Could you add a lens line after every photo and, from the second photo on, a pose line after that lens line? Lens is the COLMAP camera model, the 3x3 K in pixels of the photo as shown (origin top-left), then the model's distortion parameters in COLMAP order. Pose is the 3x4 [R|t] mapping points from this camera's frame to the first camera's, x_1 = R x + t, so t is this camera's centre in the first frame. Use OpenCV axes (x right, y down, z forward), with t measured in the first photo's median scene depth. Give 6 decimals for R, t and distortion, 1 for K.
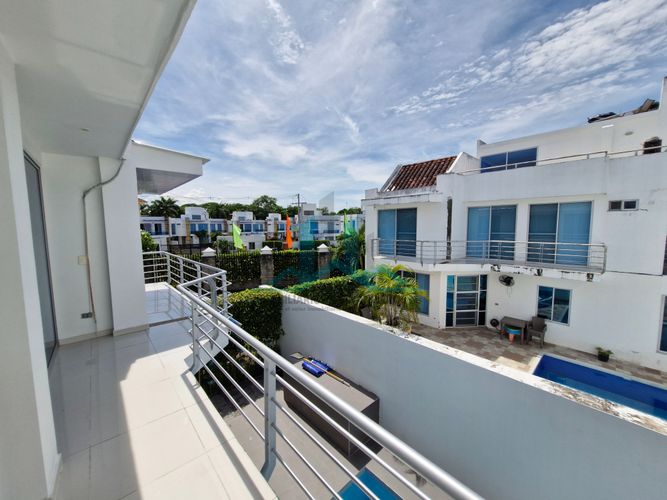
lens RADIAL K [[260.9, 0, 333.4], [0, 260.9, 249.0], [0, 0, 1]] dist [0.000878, -0.001147]
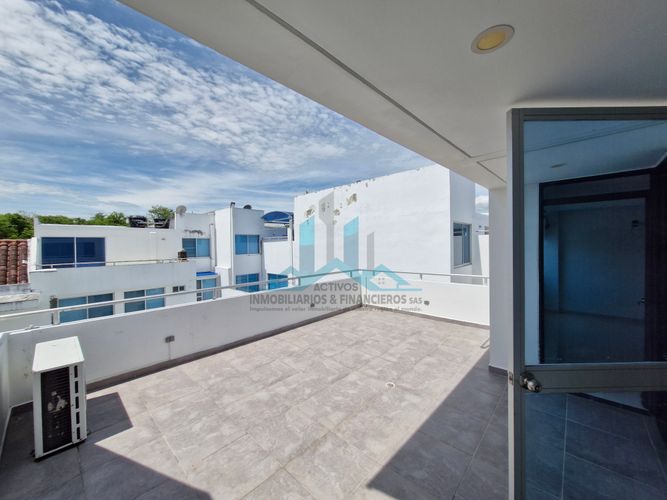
lens RADIAL K [[260.9, 0, 332.3], [0, 260.9, 249.2], [0, 0, 1]] dist [0.000878, -0.001147]
pose [[-0.076487, -0.008716, 0.997032, -0.510999], [0.105216, 0.994308, 0.016764, -0.248940], [-0.991504, 0.106186, -0.075135, 0.052947]]
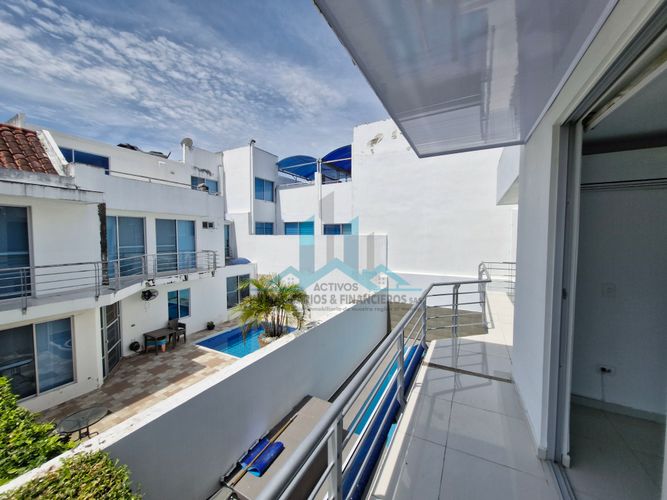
lens RADIAL K [[260.9, 0, 334.8], [0, 260.9, 247.5], [0, 0, 1]] dist [0.000878, -0.001147]
pose [[-0.343423, -0.033697, 0.938576, -0.424470], [0.088809, 0.993713, 0.068171, -0.052273], [-0.934973, 0.106766, -0.338271, 0.587425]]
